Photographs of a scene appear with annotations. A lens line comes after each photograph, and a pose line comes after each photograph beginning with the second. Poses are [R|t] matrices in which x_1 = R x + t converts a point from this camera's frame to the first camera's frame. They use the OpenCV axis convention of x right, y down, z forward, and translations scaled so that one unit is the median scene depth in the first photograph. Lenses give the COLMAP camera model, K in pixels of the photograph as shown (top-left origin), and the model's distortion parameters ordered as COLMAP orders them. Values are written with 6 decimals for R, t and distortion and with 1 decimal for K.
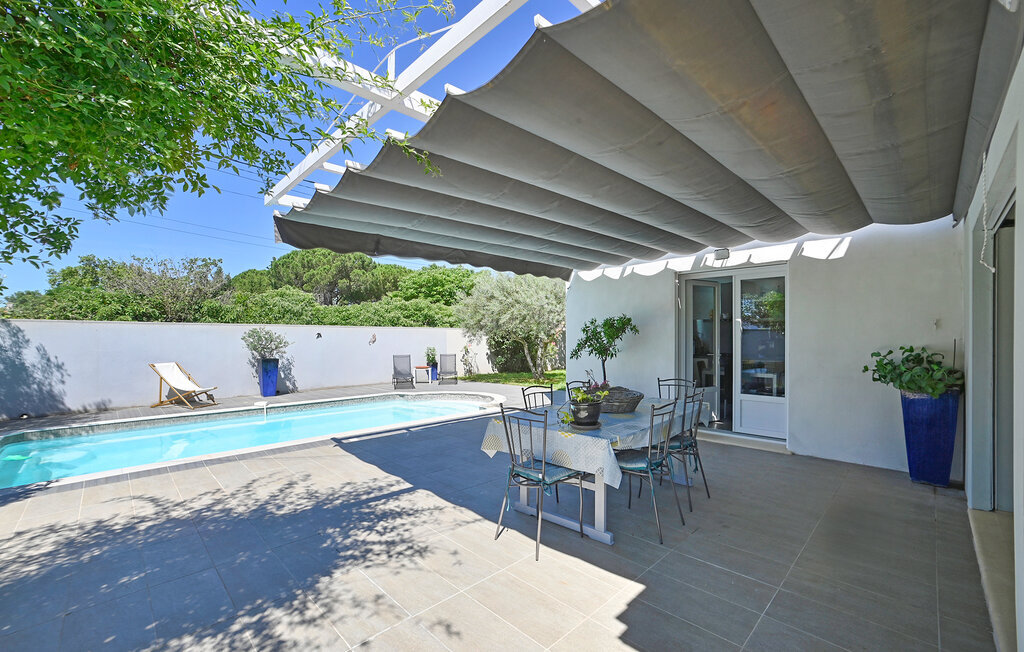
lens RADIAL K [[413.2, 0, 512.0], [0, 413.2, 326.0], [0, 0, 1]] dist [-0.000284, 0.000036]
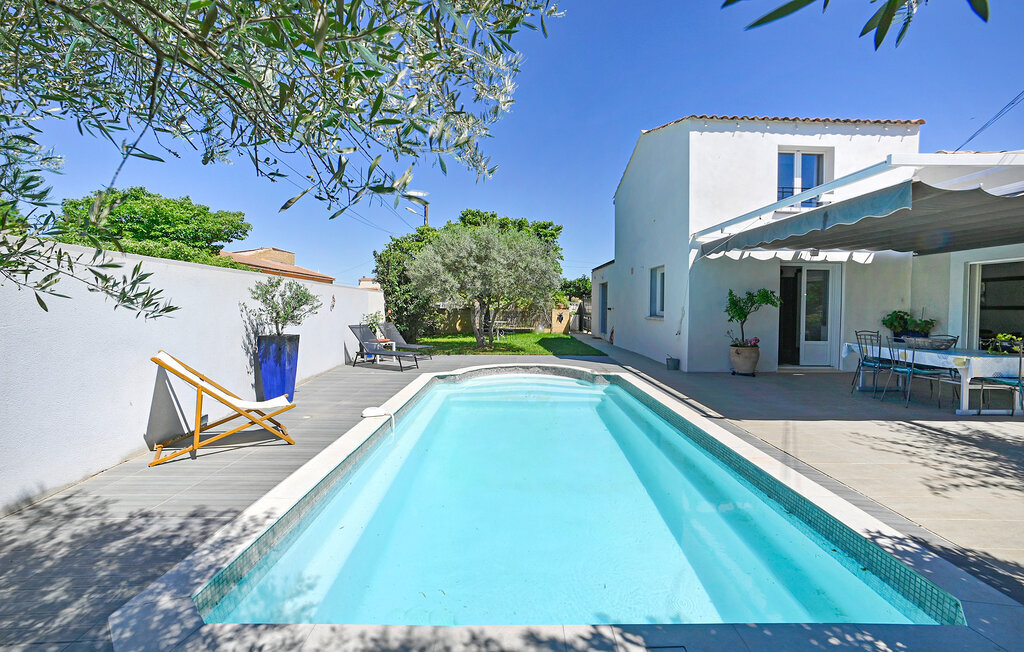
lens RADIAL K [[413.2, 0, 512.0], [0, 413.2, 326.0], [0, 0, 1]] dist [-0.000284, 0.000036]
pose [[0.693731, -0.025857, 0.719770, -1.420908], [-0.030489, 0.997405, 0.065217, 0.035113], [-0.719589, -0.067188, 0.691143, 0.732842]]
